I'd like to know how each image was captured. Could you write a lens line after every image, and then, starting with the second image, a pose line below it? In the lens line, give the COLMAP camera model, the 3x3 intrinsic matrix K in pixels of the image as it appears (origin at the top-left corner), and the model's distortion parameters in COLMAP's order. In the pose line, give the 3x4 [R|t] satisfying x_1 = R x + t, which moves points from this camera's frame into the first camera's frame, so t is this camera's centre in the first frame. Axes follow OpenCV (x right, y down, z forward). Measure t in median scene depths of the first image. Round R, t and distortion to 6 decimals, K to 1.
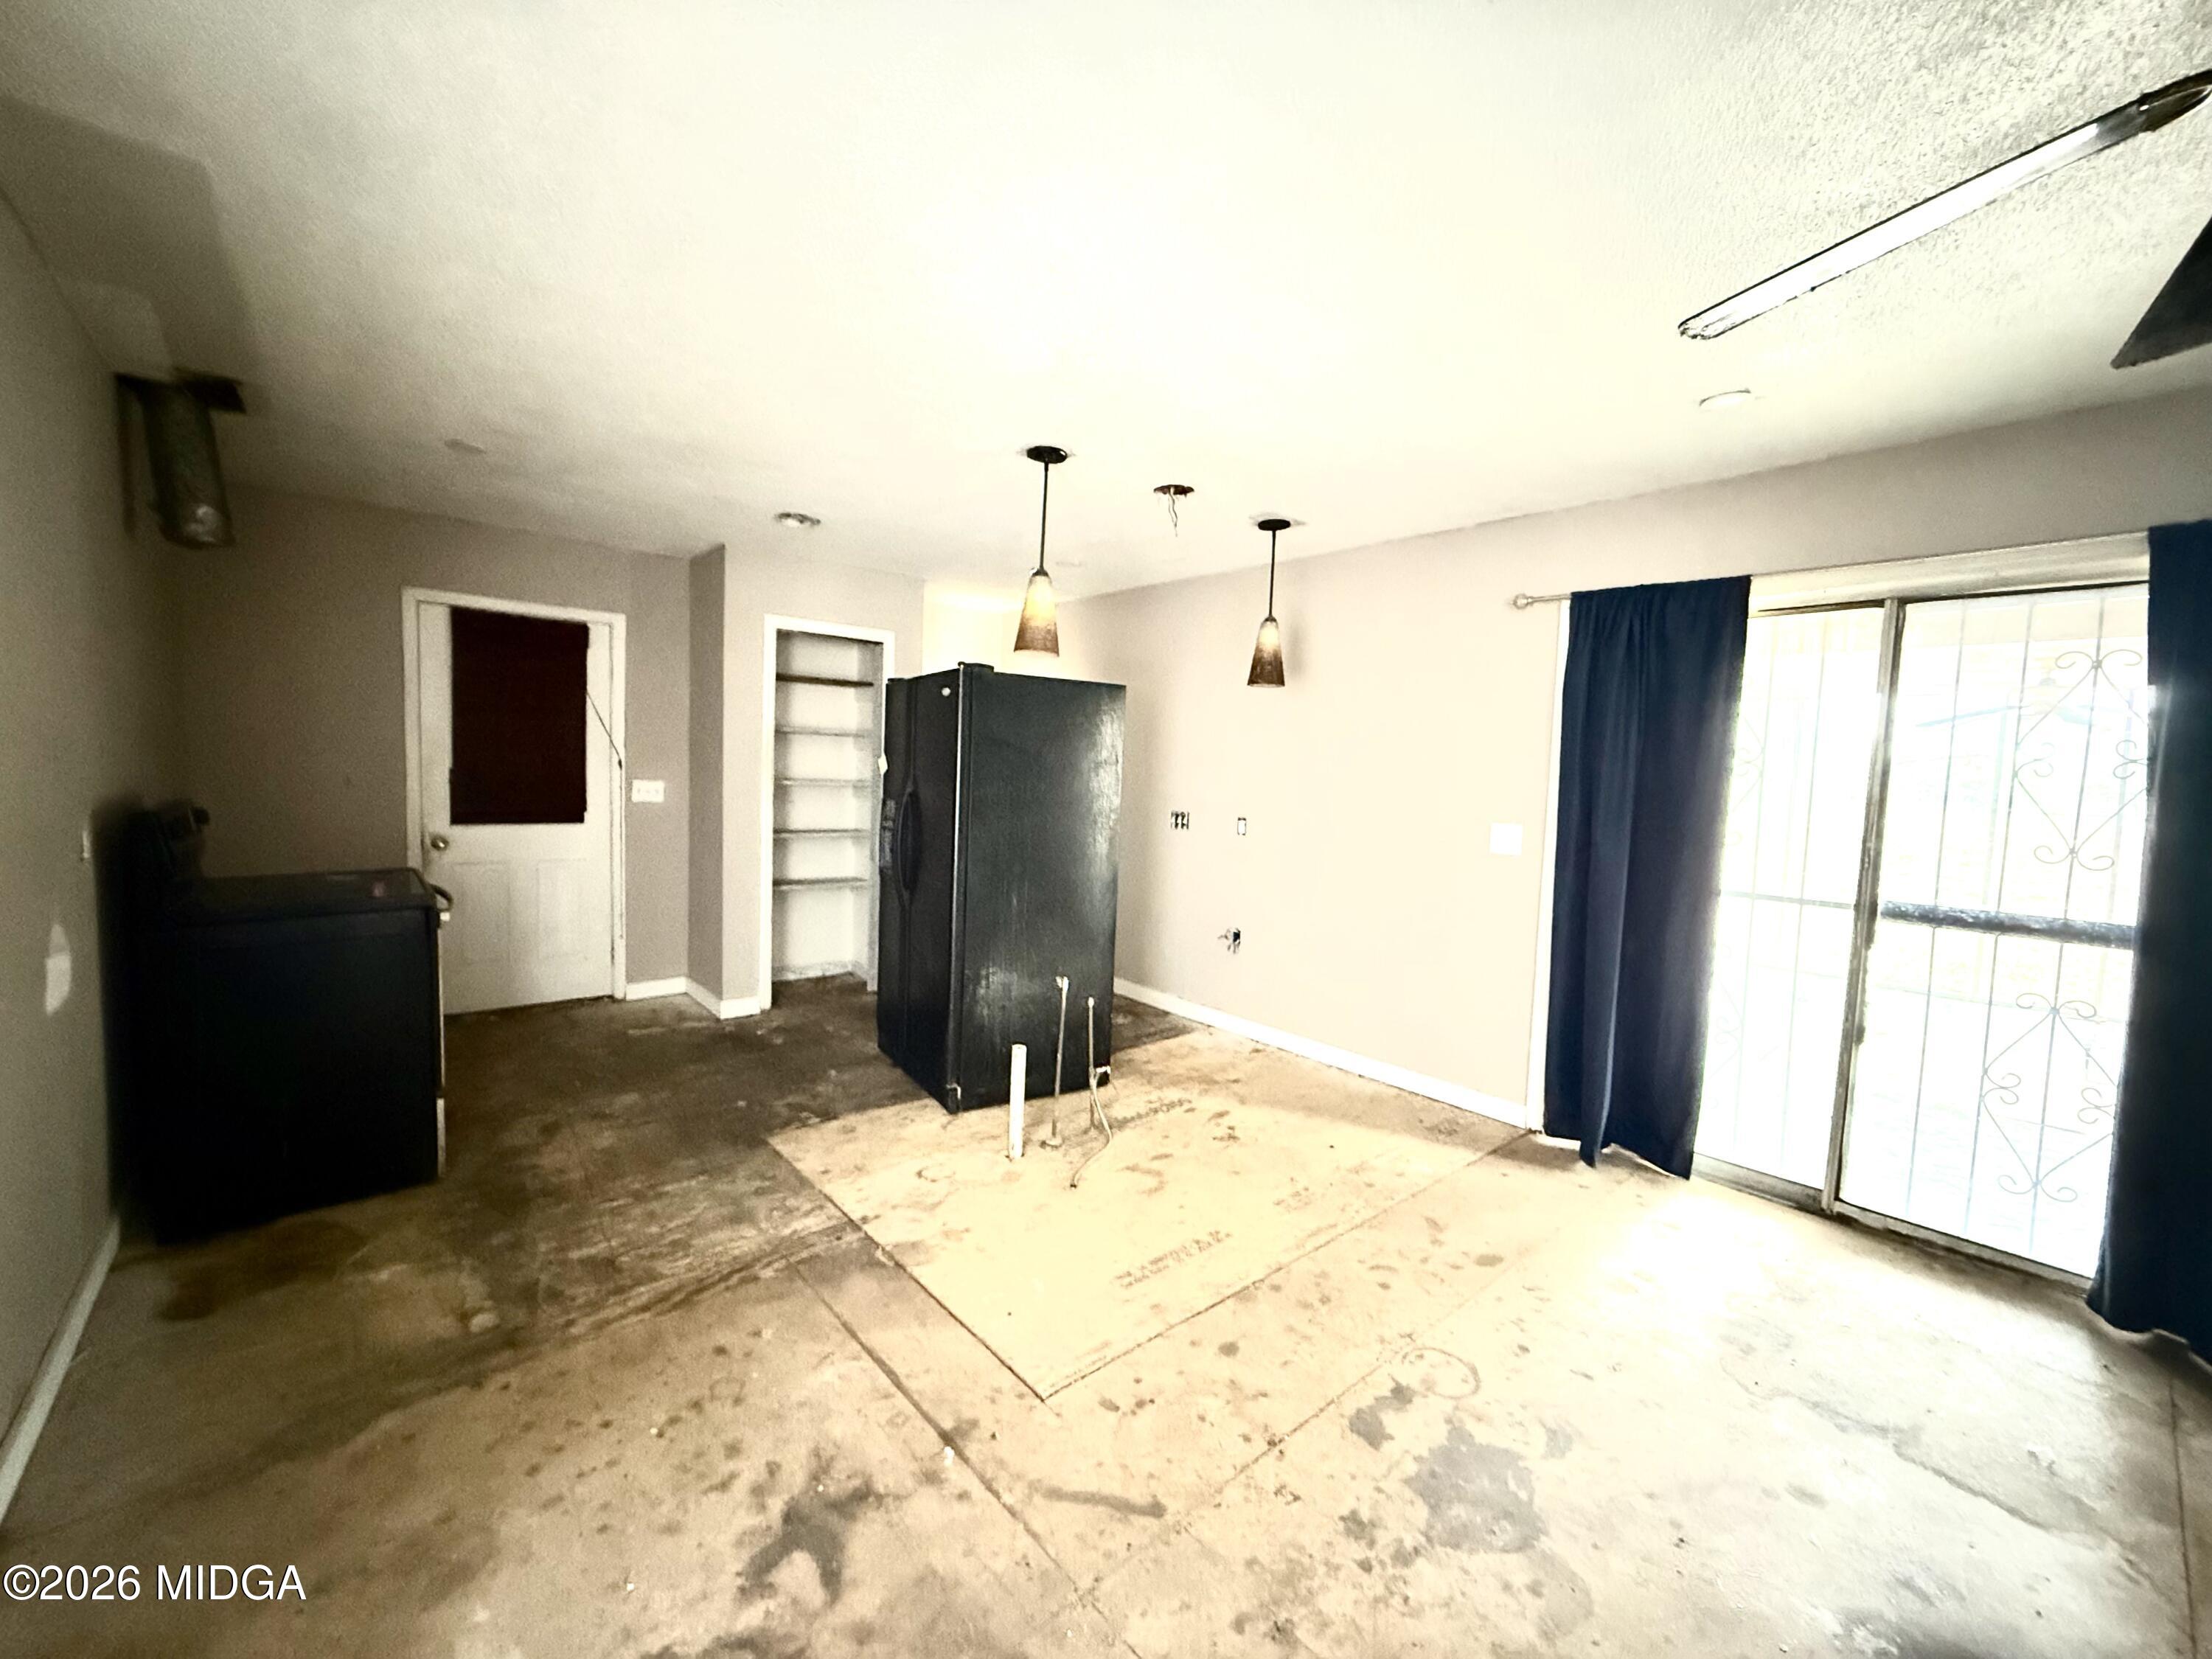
lens RADIAL K [[893.3, 0, 1107.1], [0, 893.3, 831.3], [0, 0, 1]] dist [-0.001329, 0.000260]
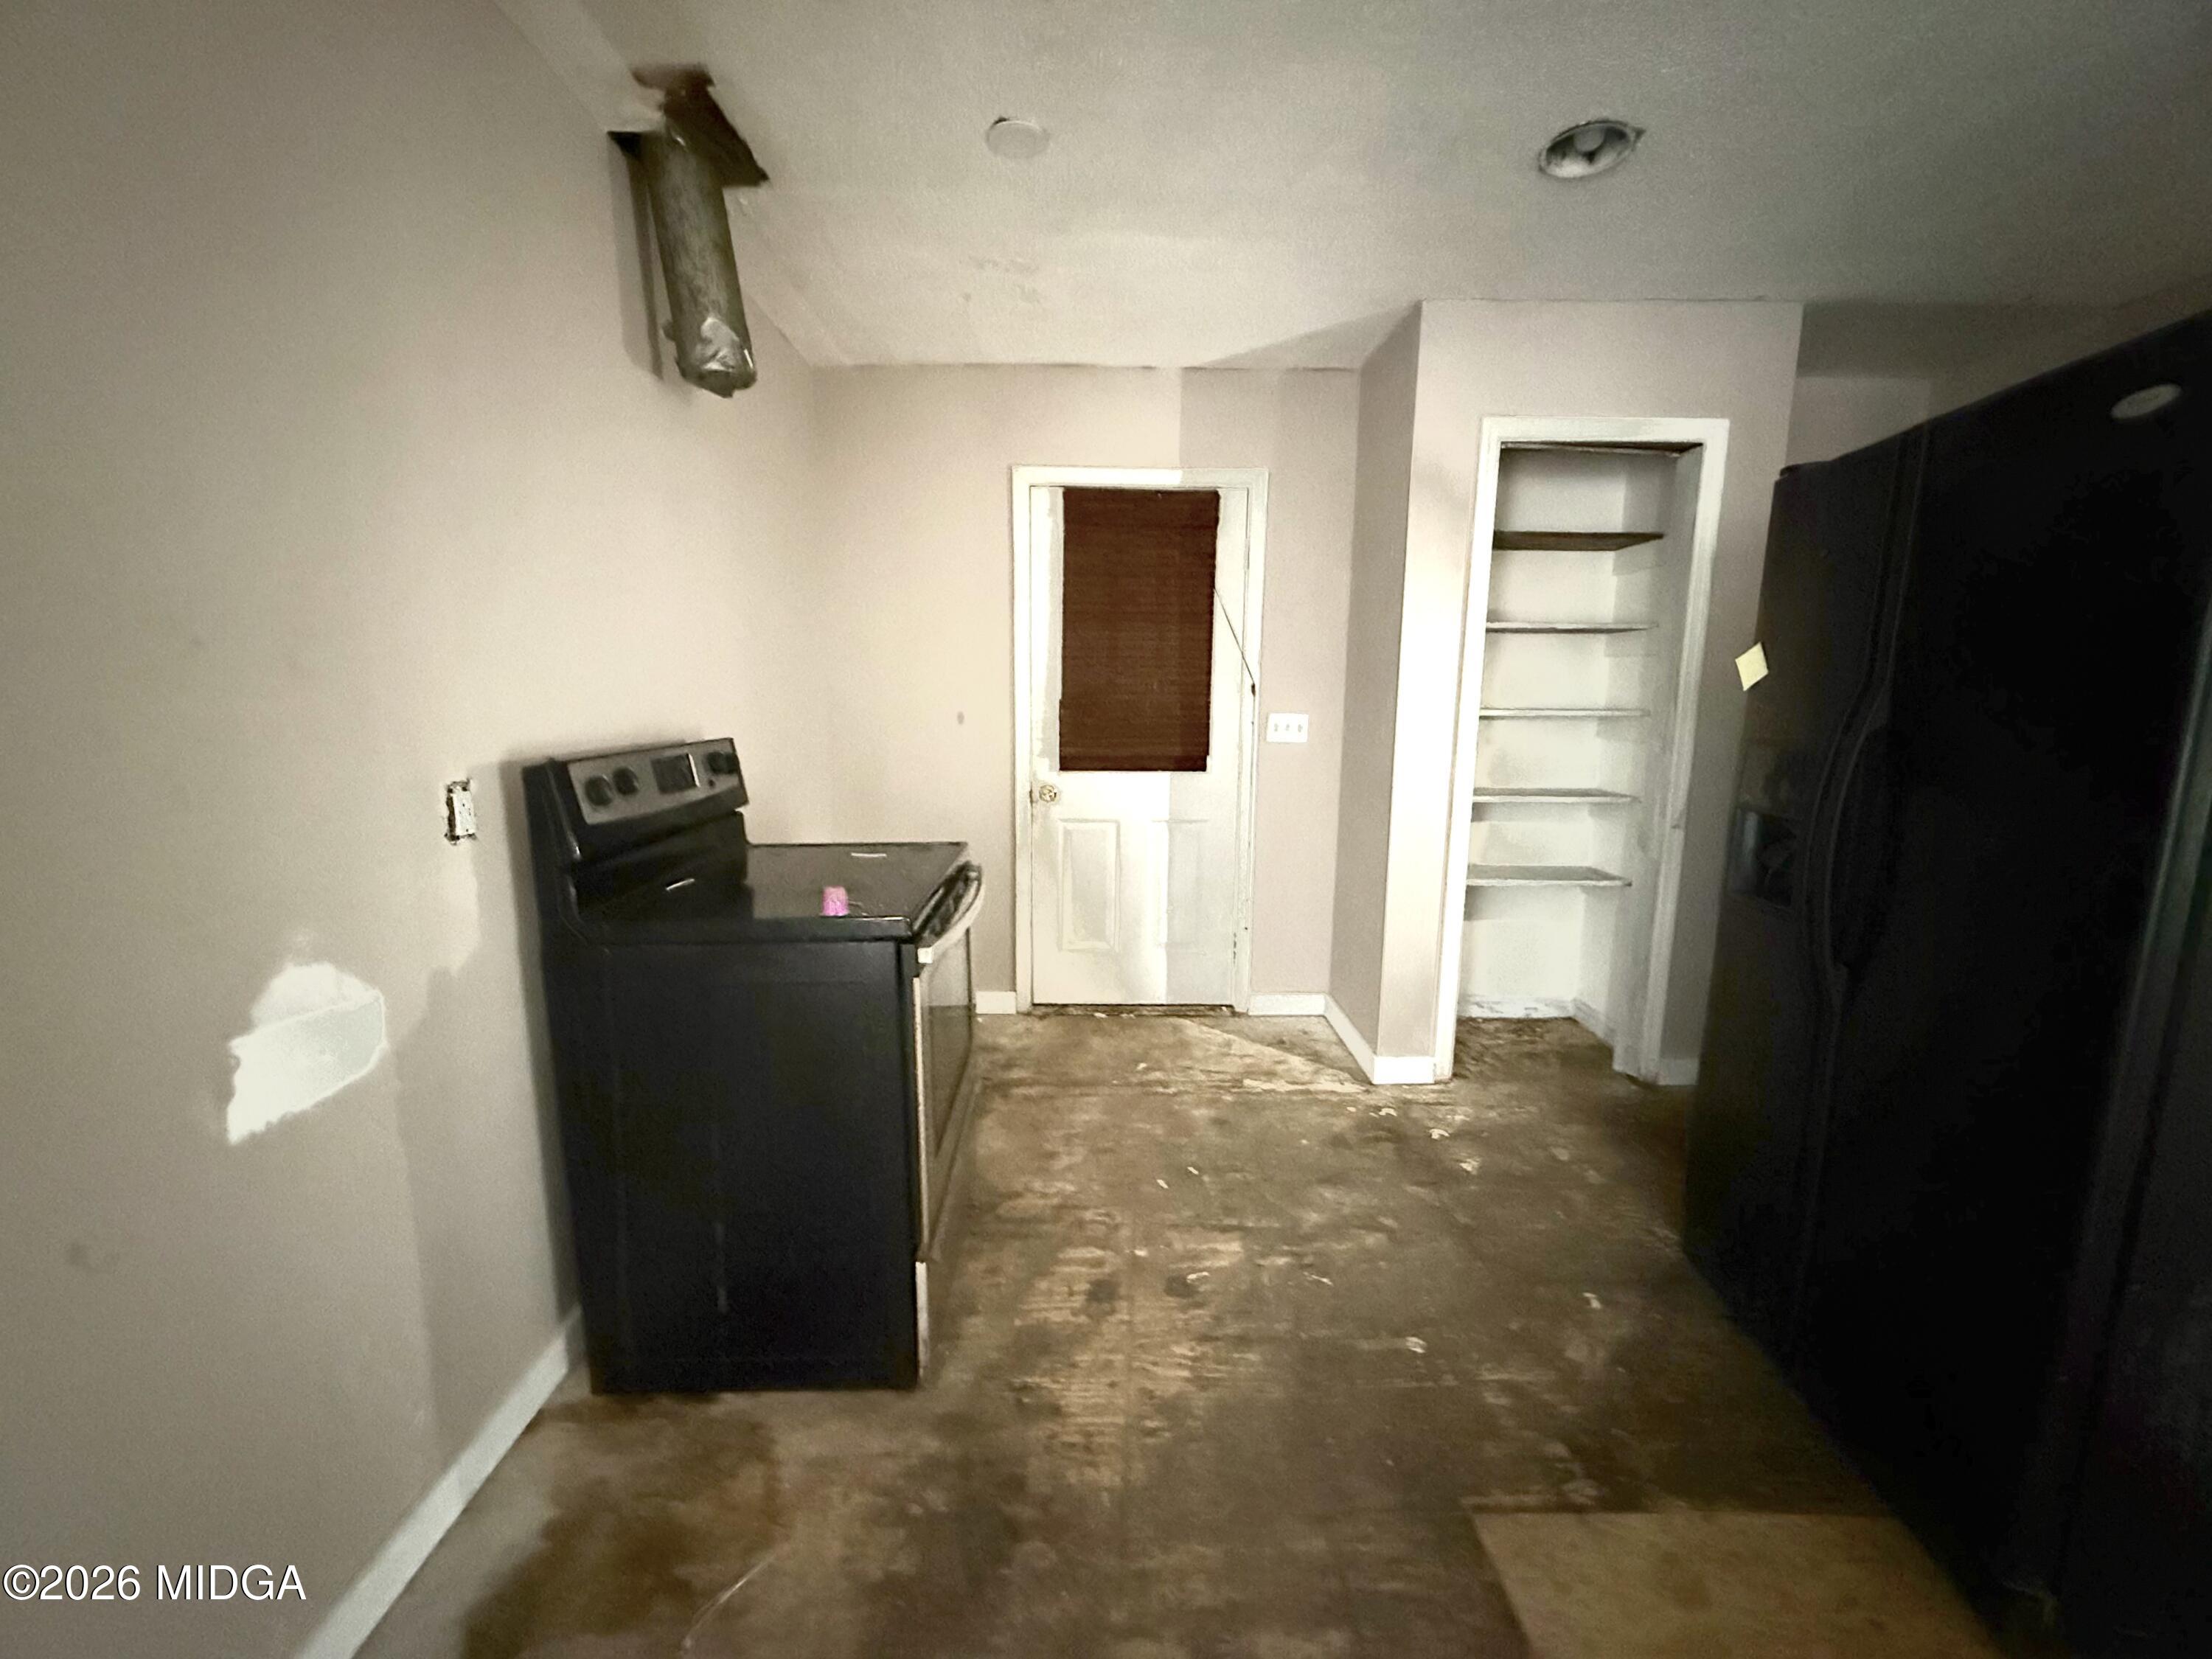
lens RADIAL K [[893.3, 0, 1102.5], [0, 893.3, 835.0], [0, 0, 1]] dist [-0.001329, 0.000260]
pose [[0.768538, 0.071863, -0.635755, -0.181140], [-0.024255, 0.996230, 0.083290, -0.016706], [0.639344, -0.048591, 0.767384, 0.378965]]
